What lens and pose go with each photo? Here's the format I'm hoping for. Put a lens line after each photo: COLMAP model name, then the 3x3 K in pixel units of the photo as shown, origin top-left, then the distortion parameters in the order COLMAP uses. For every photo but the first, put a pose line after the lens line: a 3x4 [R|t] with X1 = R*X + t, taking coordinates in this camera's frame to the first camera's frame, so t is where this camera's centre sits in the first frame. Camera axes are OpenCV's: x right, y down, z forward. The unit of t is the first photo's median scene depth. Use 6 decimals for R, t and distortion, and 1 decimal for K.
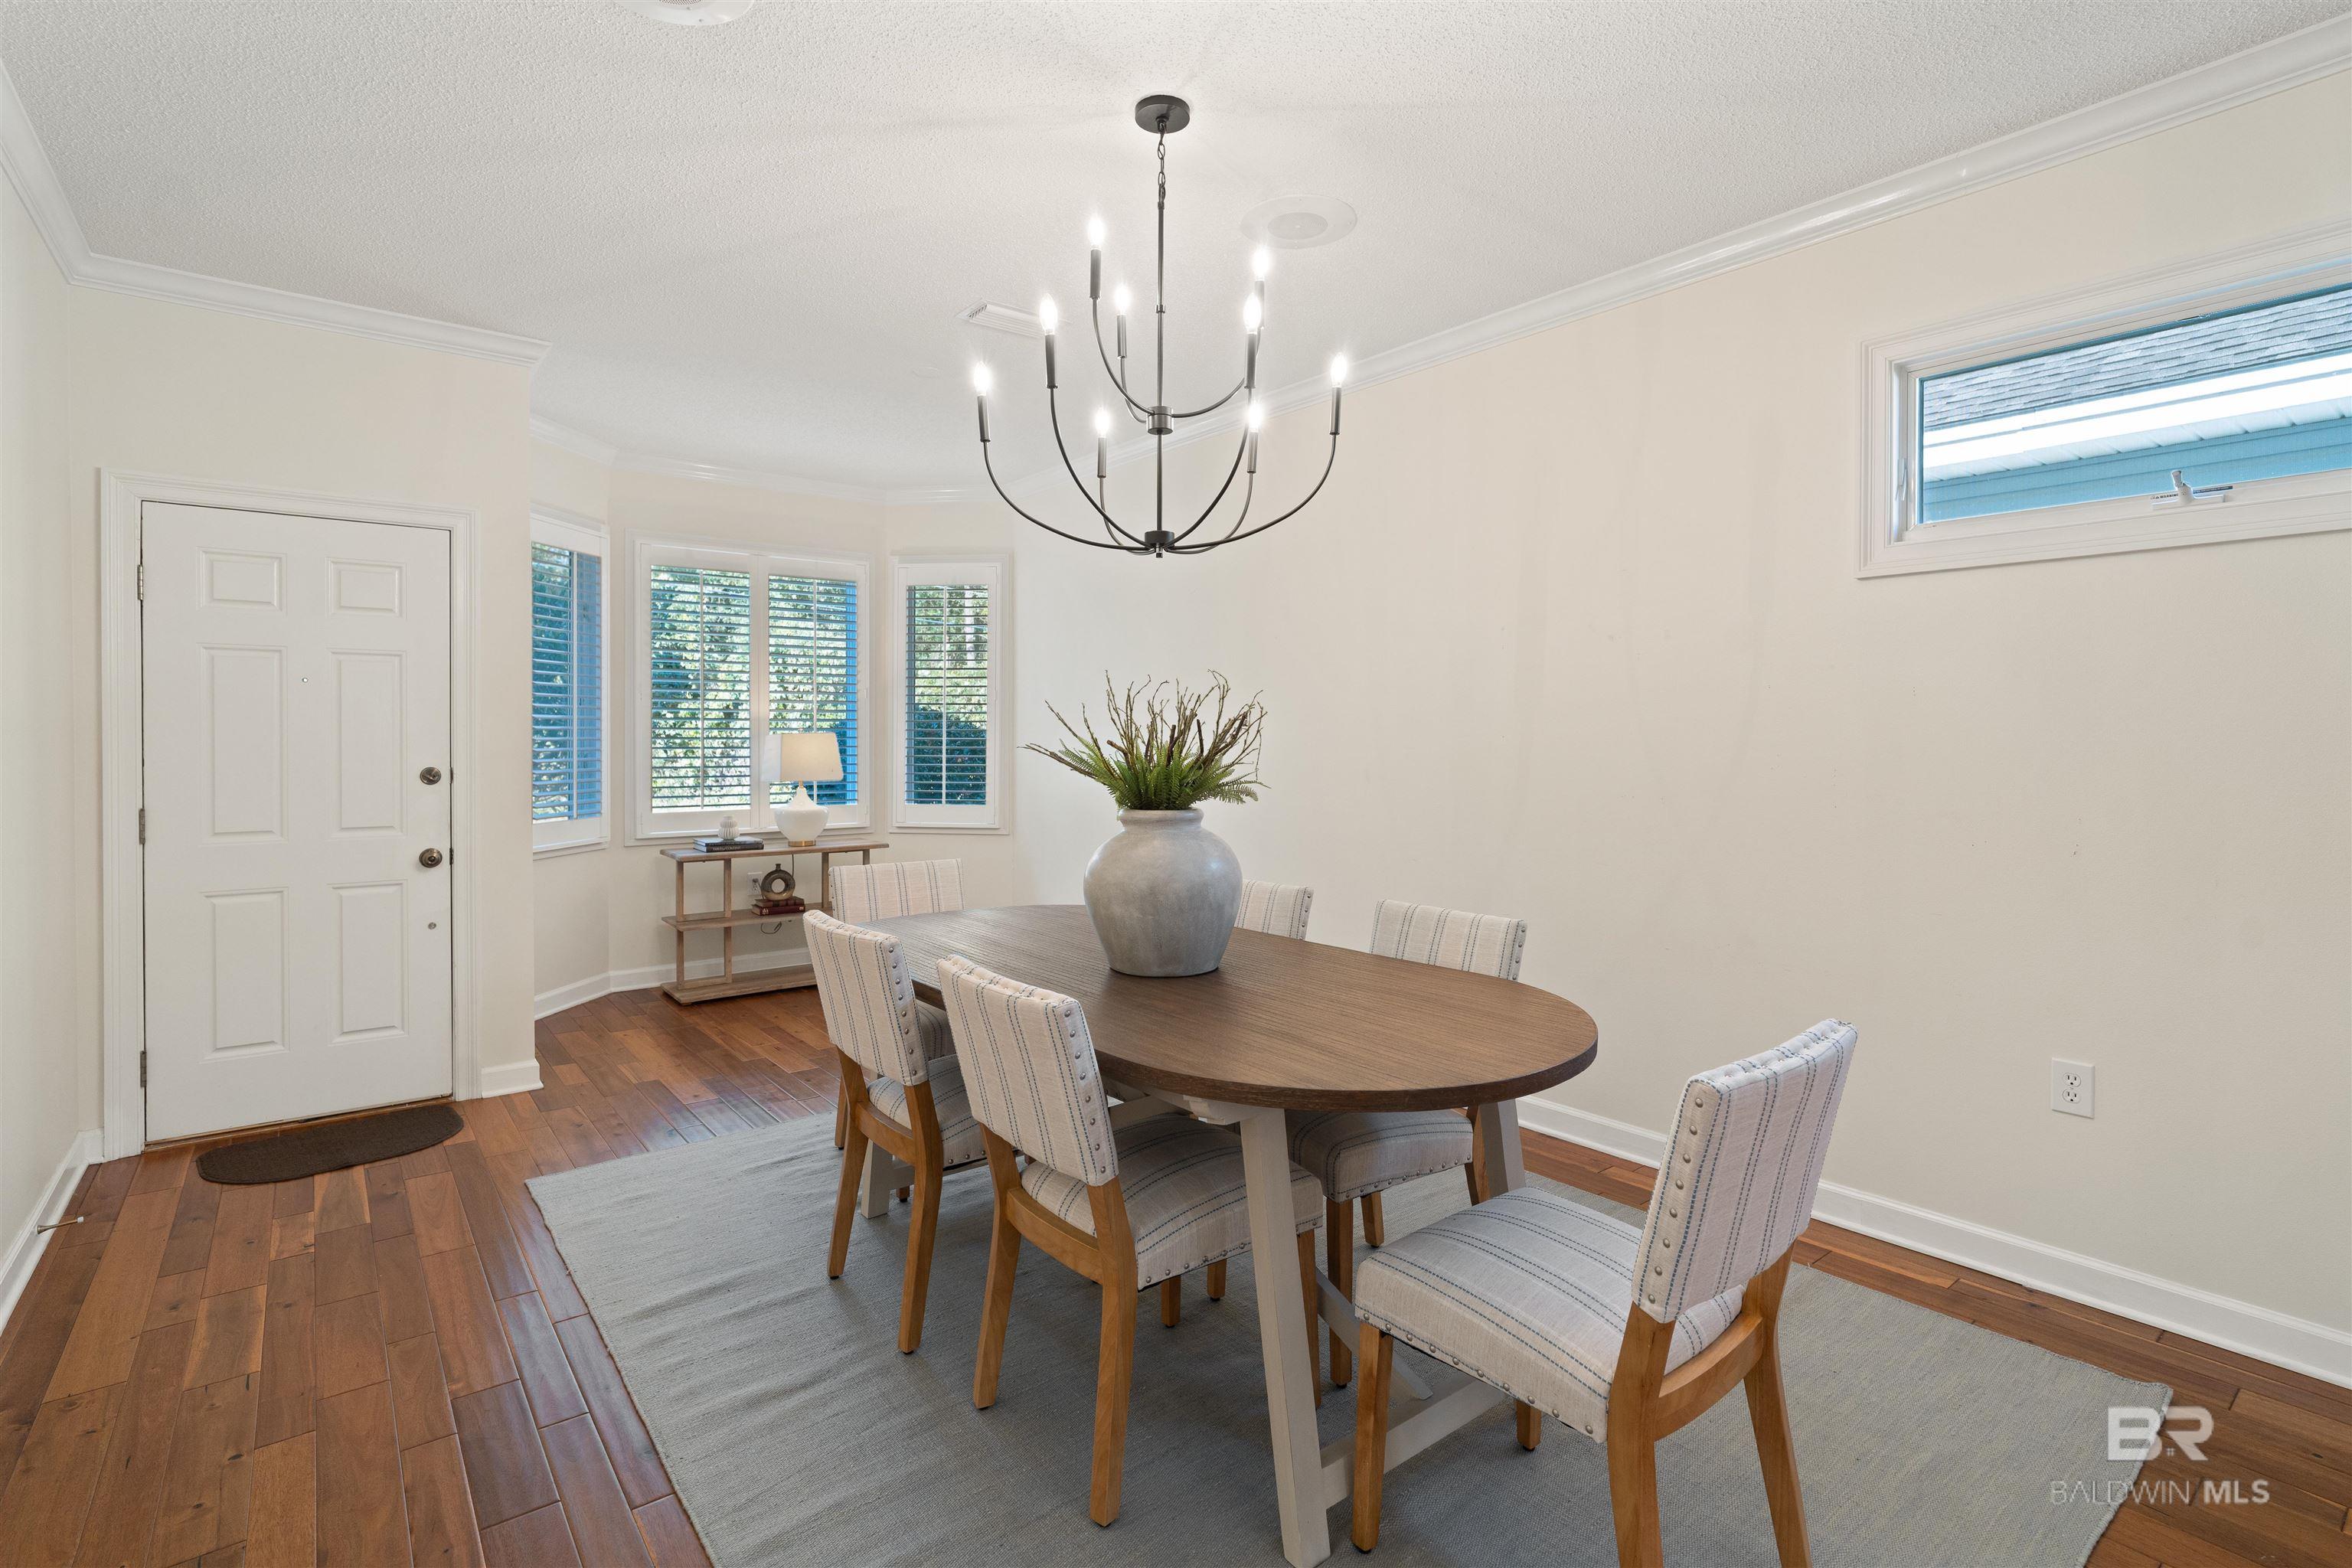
lens RADIAL K [[1100.9, 0, 1177.5], [0, 1100.9, 762.0], [0, 0, 1]] dist [-0.010666, 0.007839]
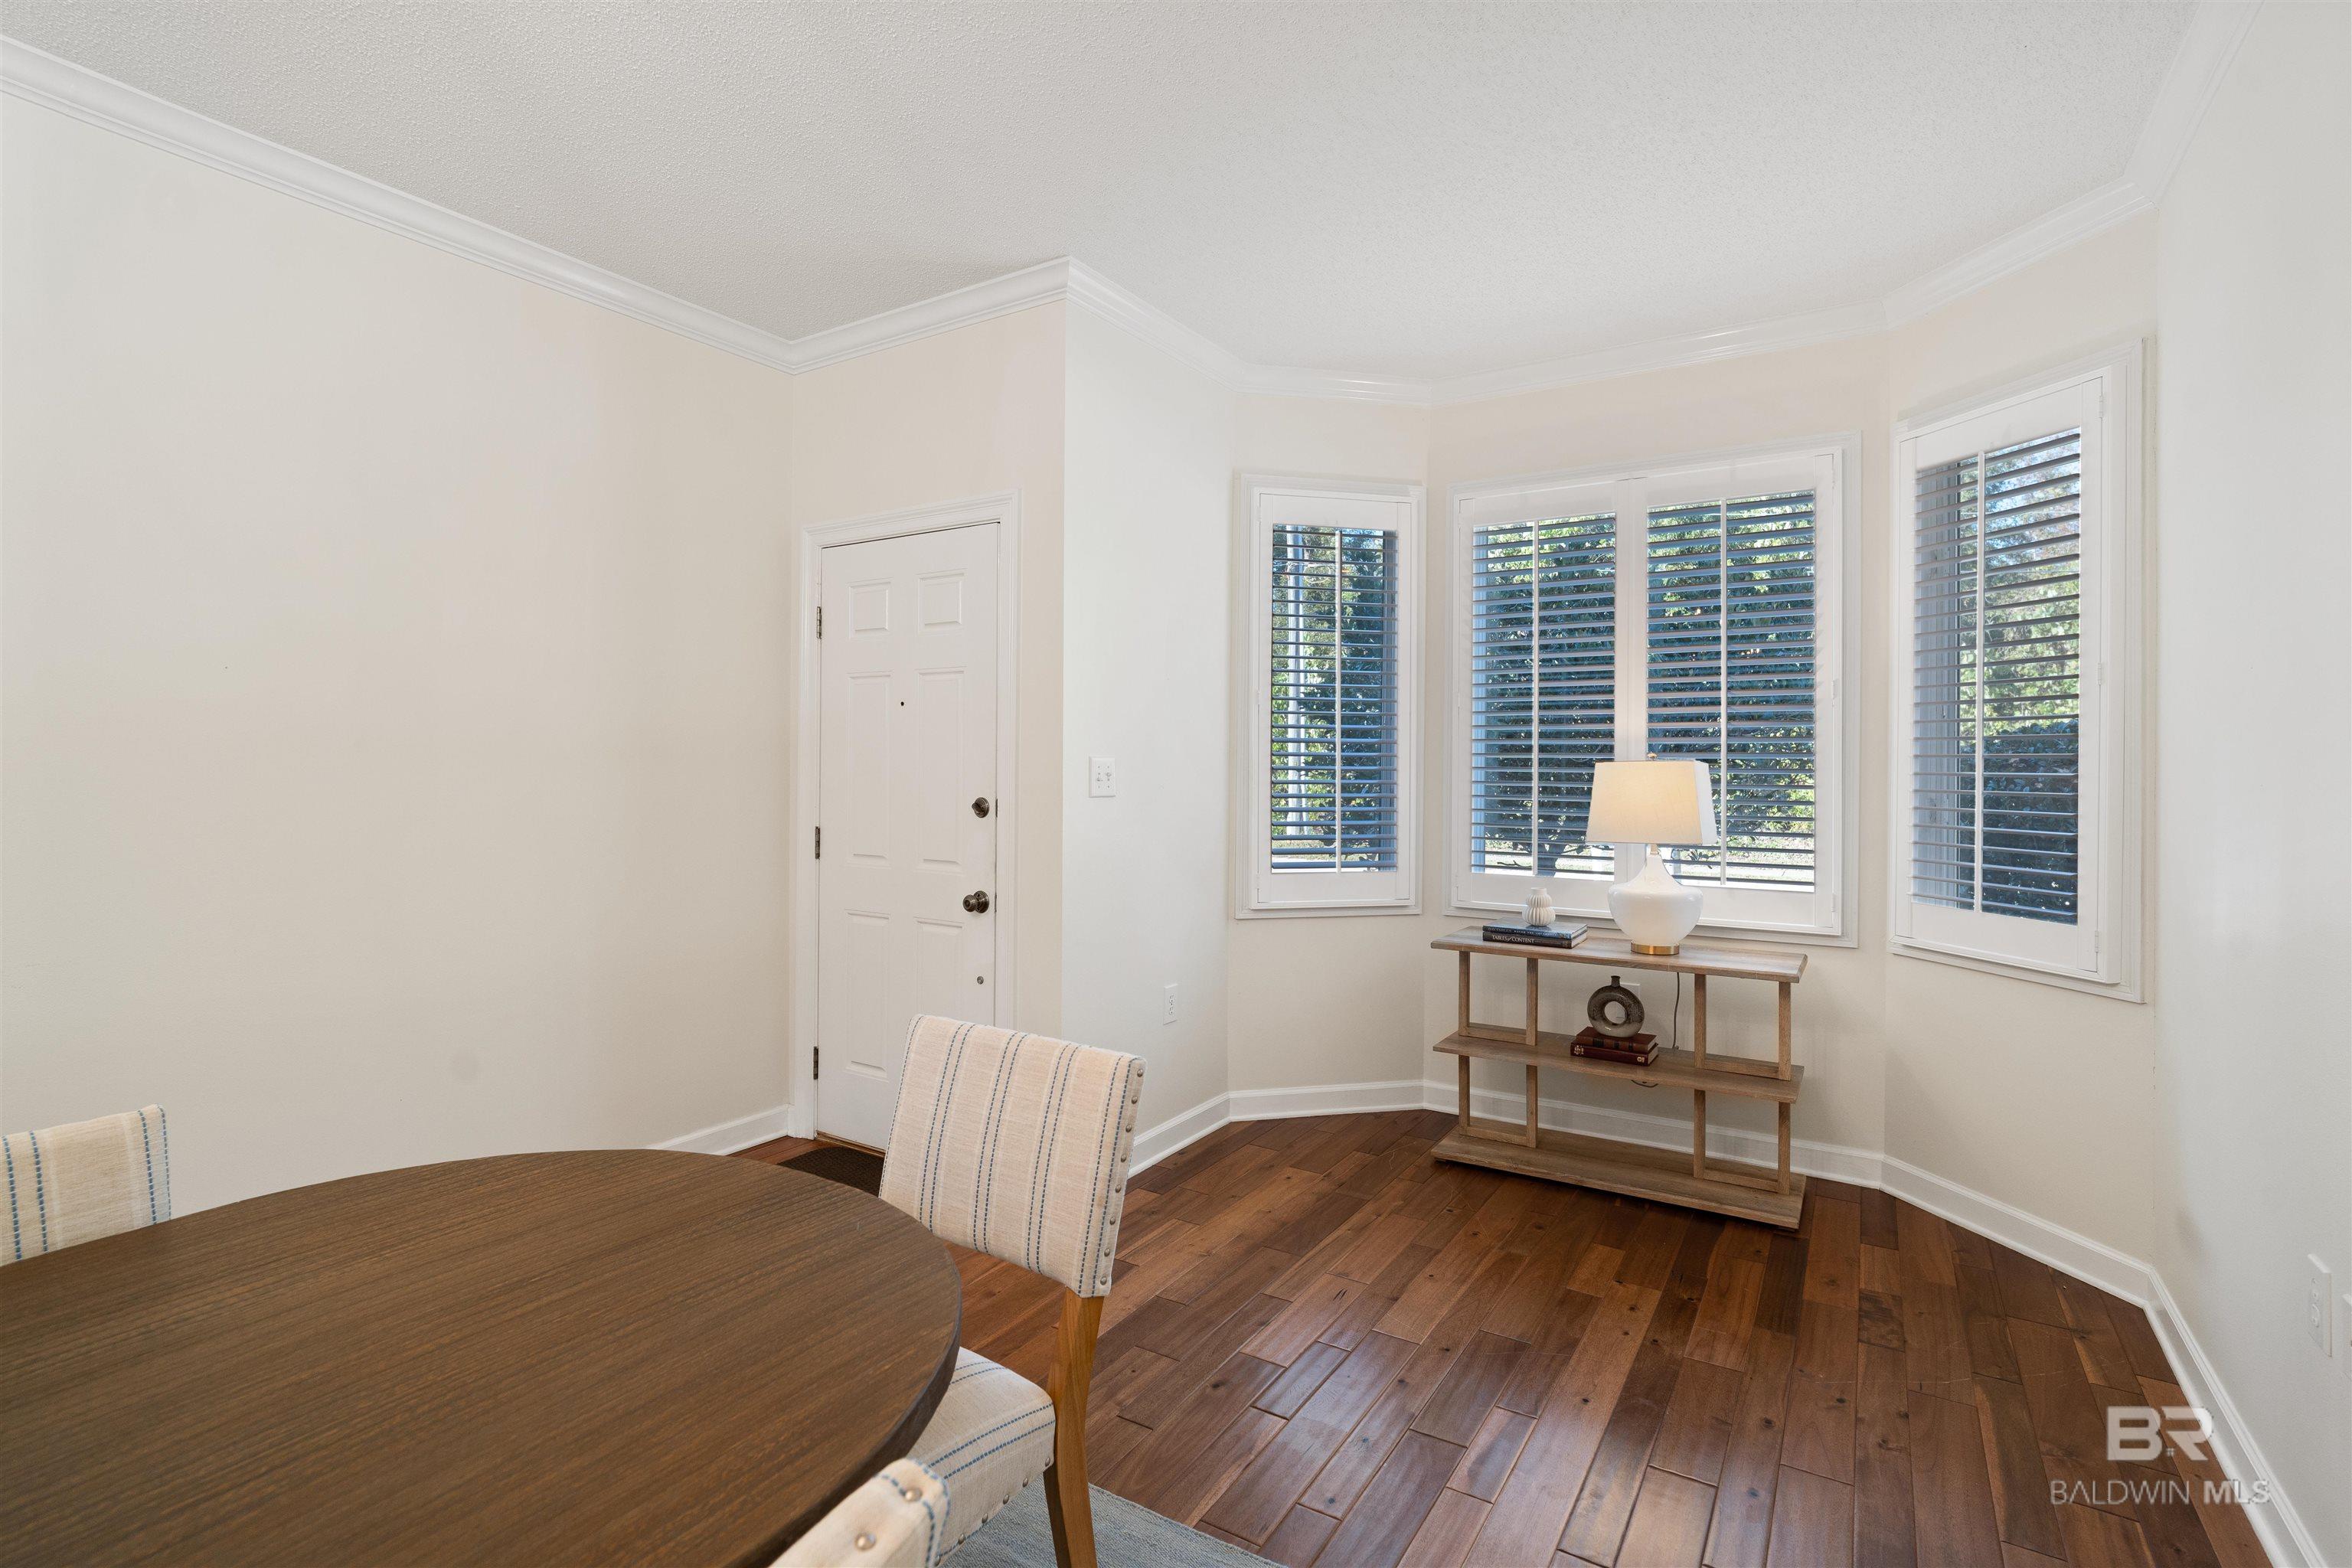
lens RADIAL K [[1100.9, 0, 1176.7], [0, 1100.9, 779.4], [0, 0, 1]] dist [-0.010666, 0.007839]
pose [[0.336409, 0.010278, -0.941660, 0.127667], [-0.029334, 0.999570, 0.000431, -0.009784], [0.941259, 0.027478, 0.336565, 0.562766]]
